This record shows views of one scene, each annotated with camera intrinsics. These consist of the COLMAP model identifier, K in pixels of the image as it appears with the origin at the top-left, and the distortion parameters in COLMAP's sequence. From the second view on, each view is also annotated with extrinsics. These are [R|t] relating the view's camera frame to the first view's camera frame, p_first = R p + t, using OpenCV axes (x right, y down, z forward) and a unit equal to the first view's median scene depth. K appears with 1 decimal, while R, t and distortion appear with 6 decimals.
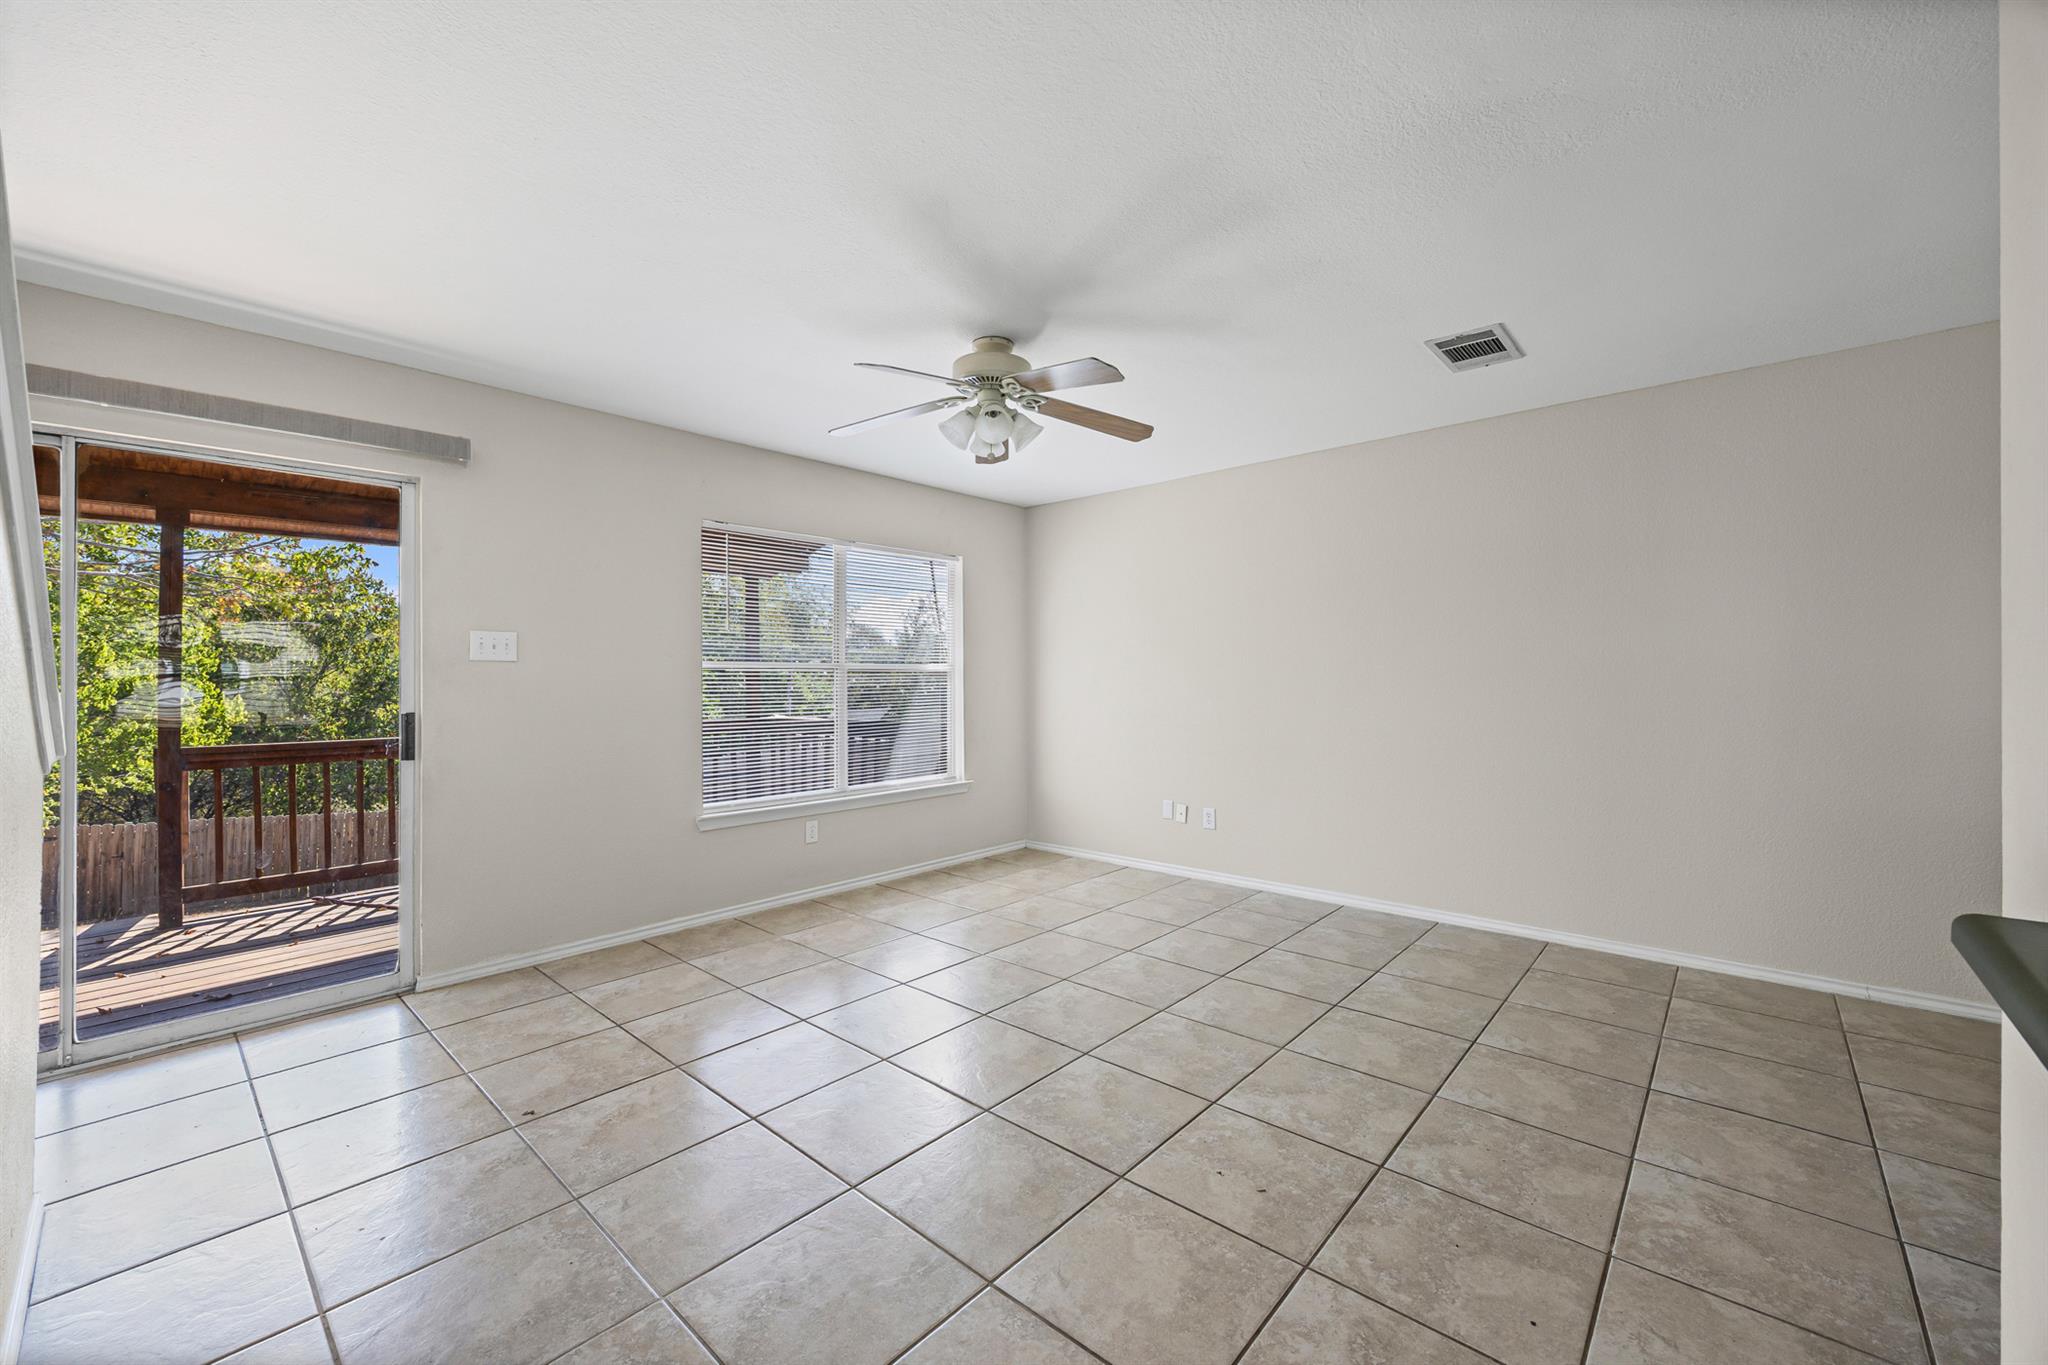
lens RADIAL K [[817.4, 0, 1013.9], [0, 817.4, 687.6], [0, 0, 1]] dist [0.004965, 0.001077]
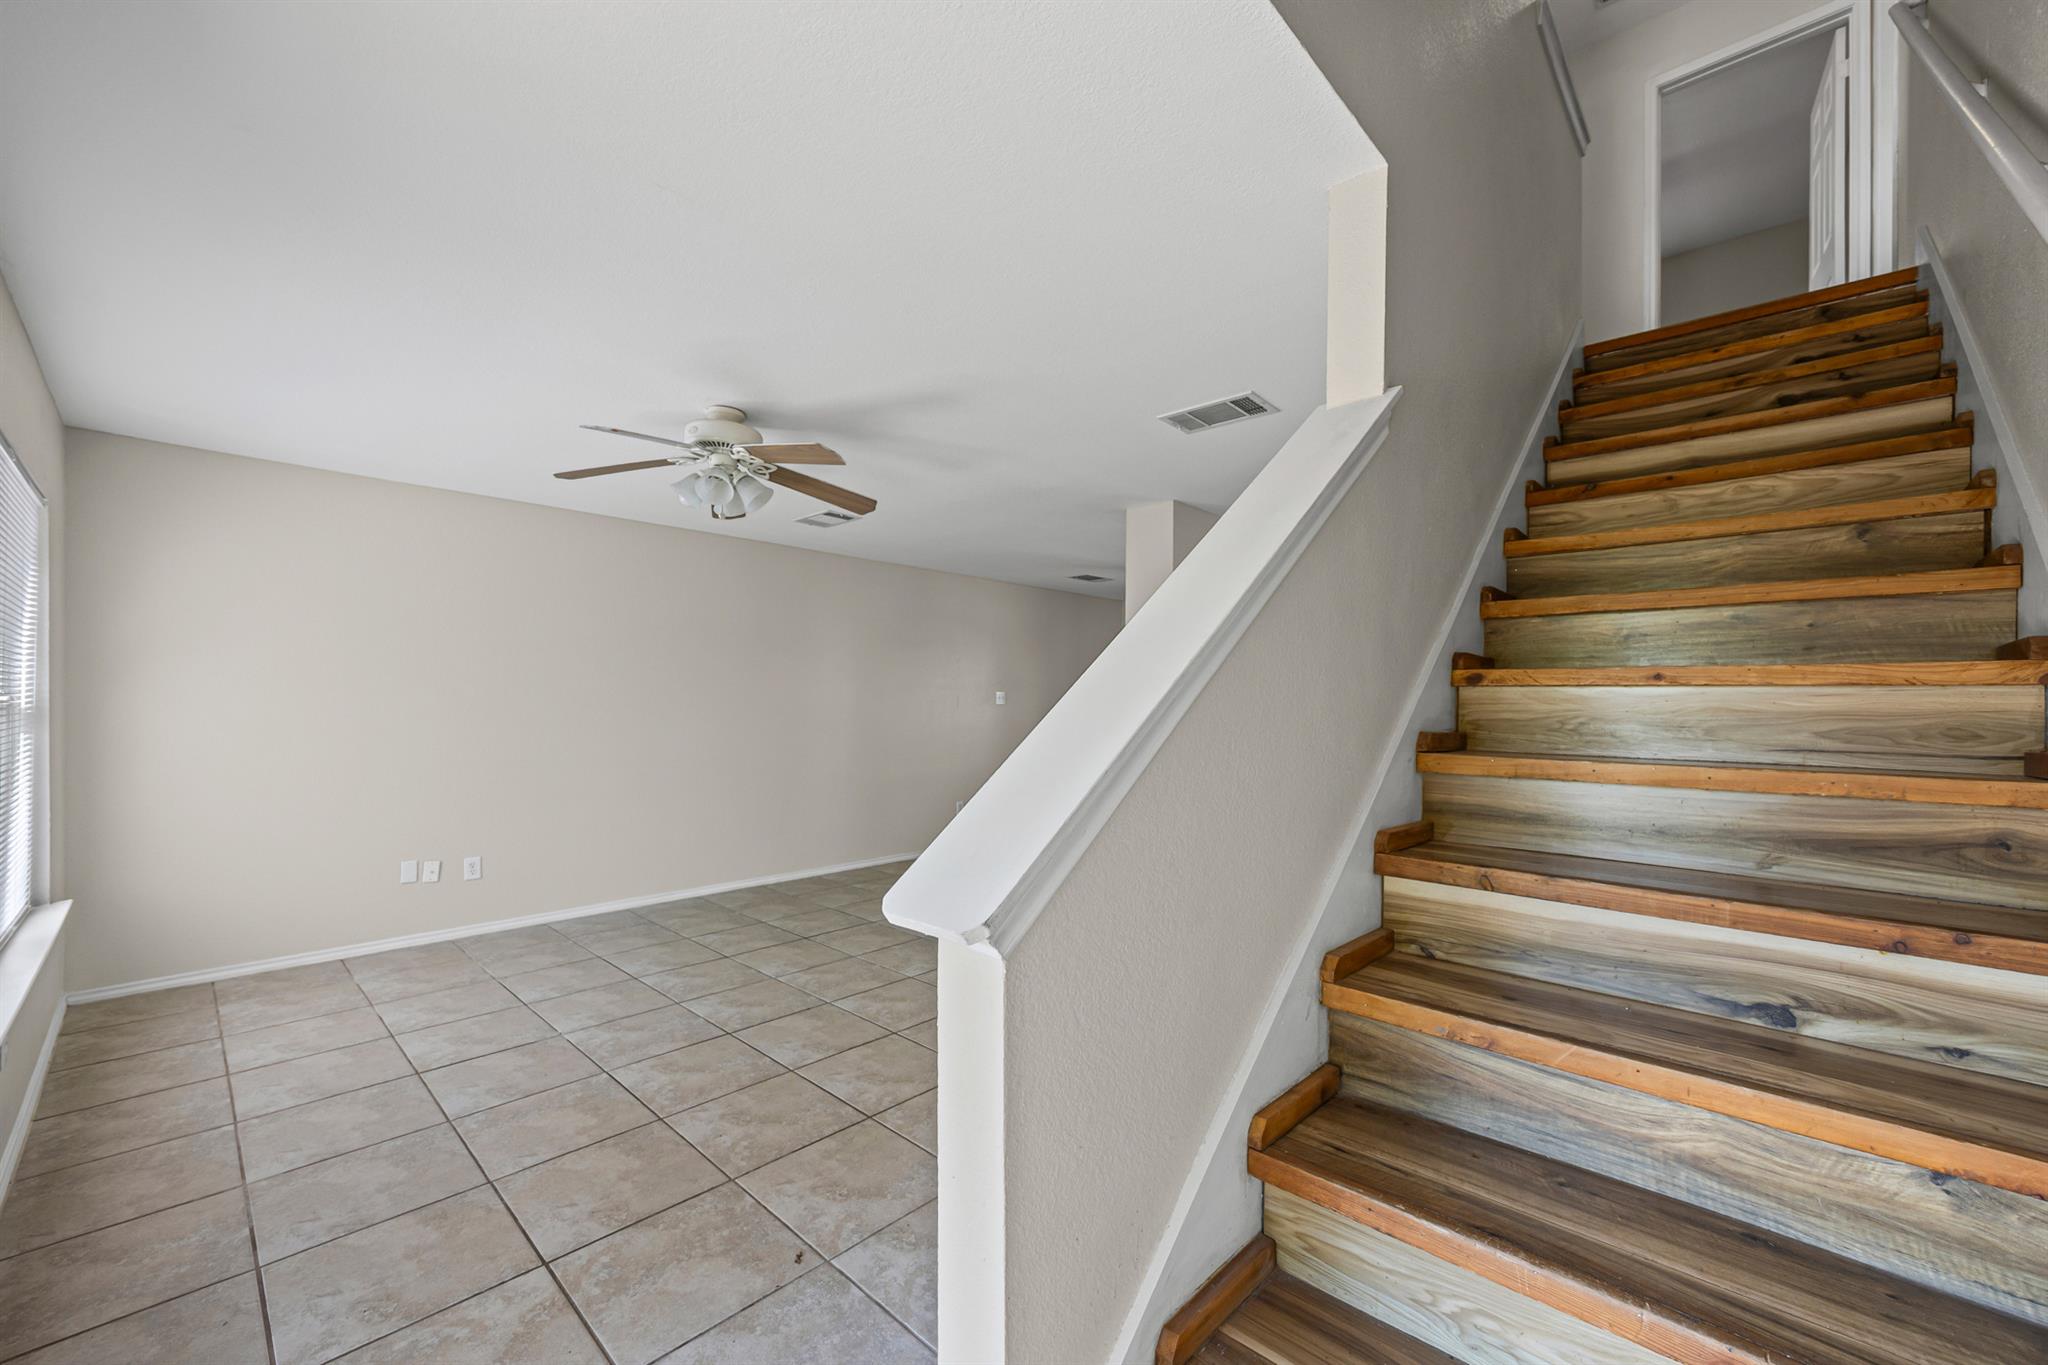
lens RADIAL K [[817.4, 0, 1014.3], [0, 817.4, 709.9], [0, 0, 1]] dist [0.004965, 0.001077]
pose [[0.018768, 0.000533, 0.999824, -1.030399], [0.009276, 0.999957, -0.000707, -0.019858], [-0.999781, 0.009288, 0.018763, 0.560193]]
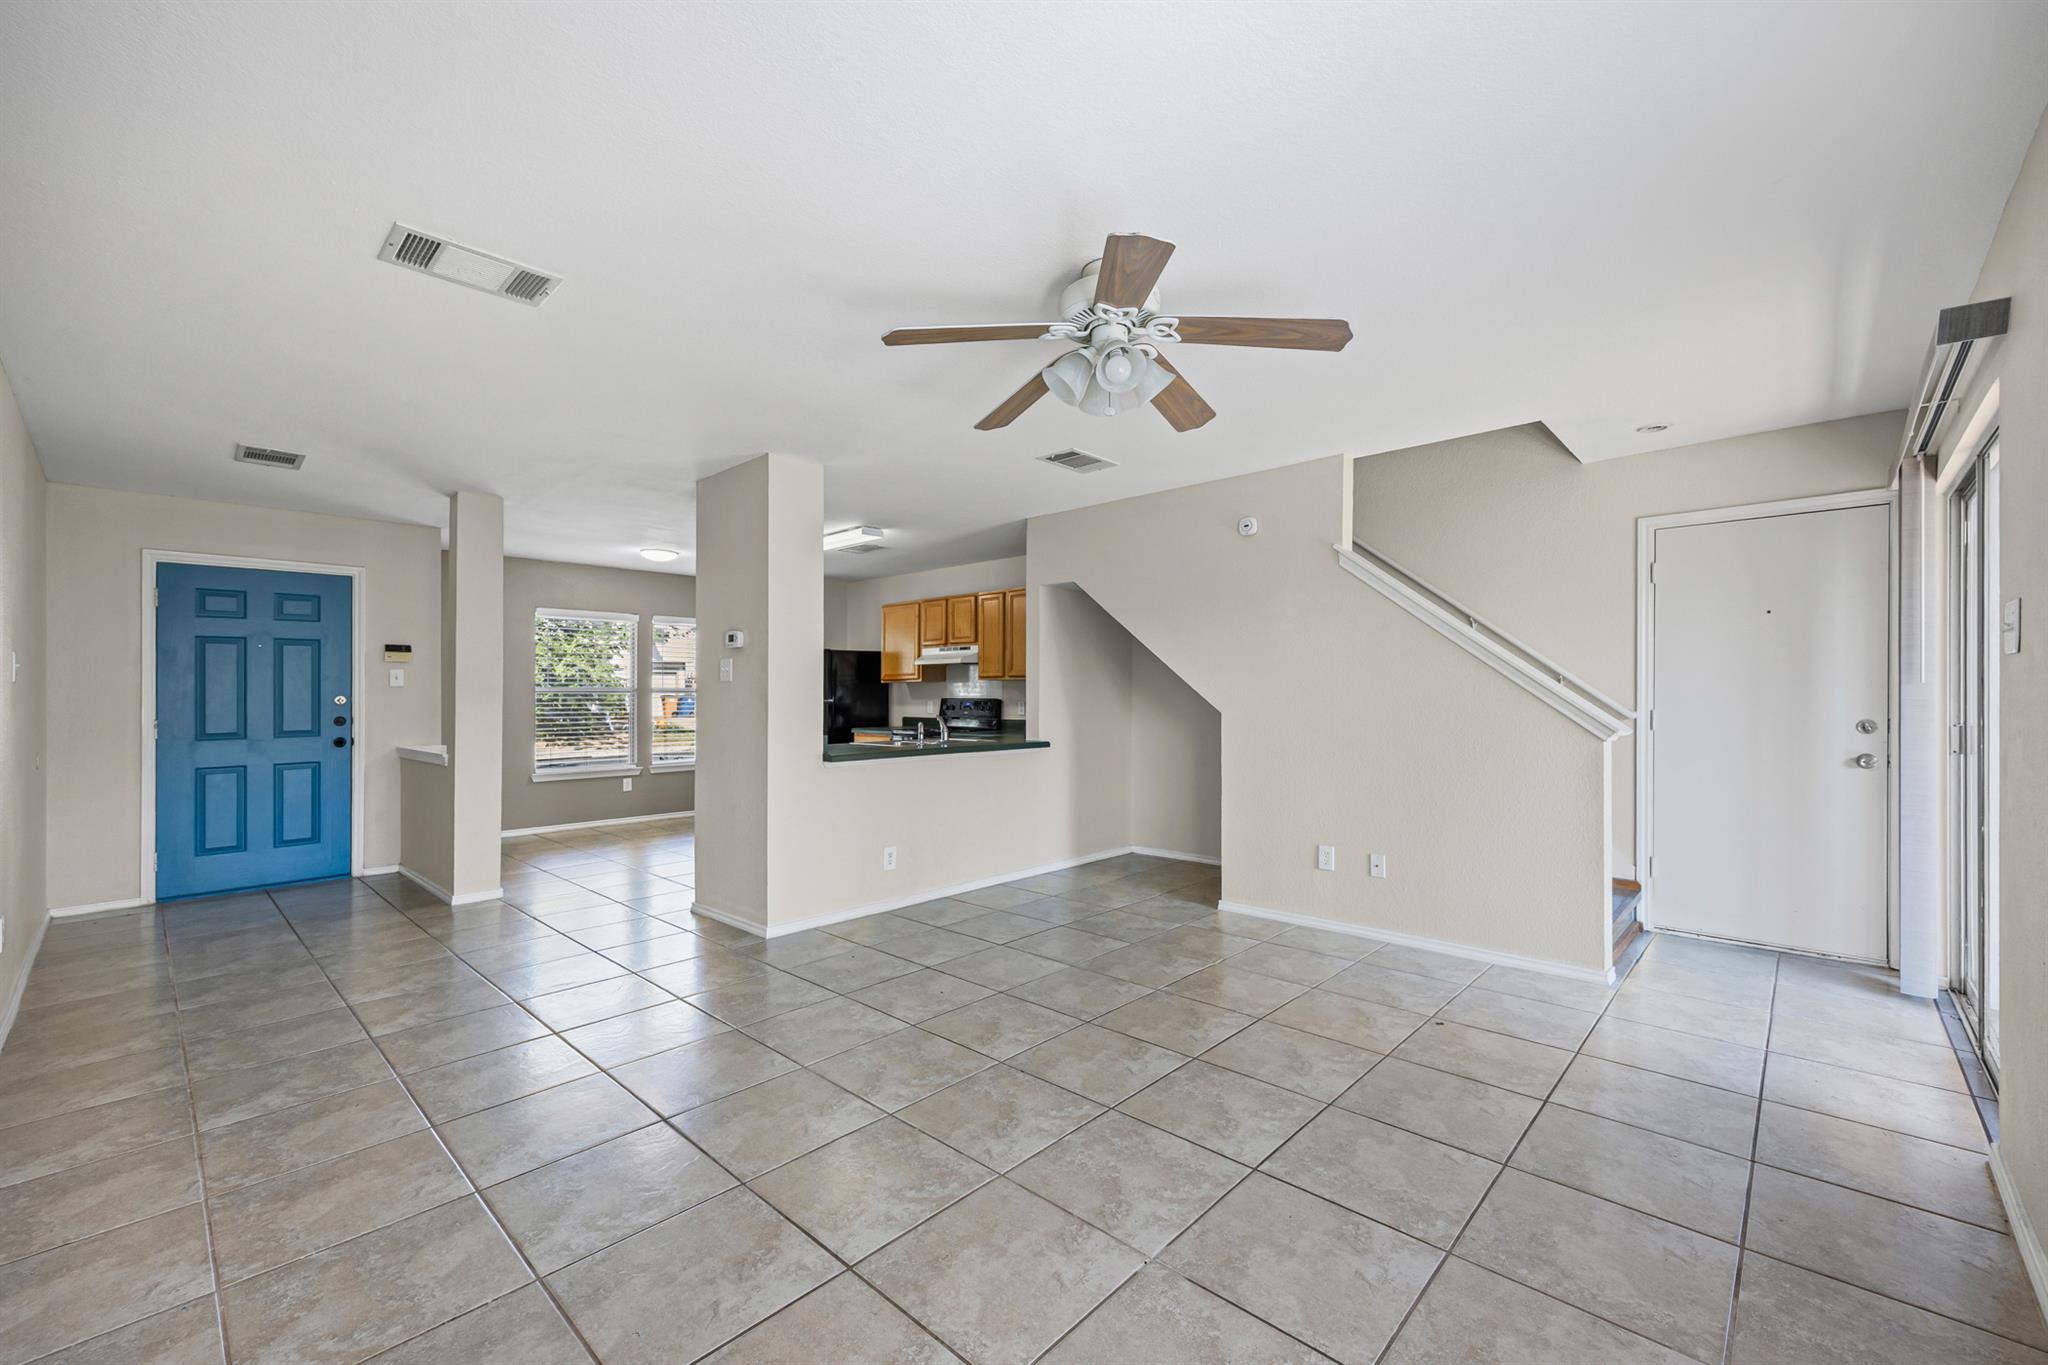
lens RADIAL K [[817.4, 0, 1025.4], [0, 817.4, 690.3], [0, 0, 1]] dist [0.004965, 0.001077]
pose [[-0.999803, 0.014756, 0.013275, 0.031120], [0.014861, 0.999859, 0.007862, -0.021267], [-0.013157, 0.008057, -0.999881, 1.688555]]
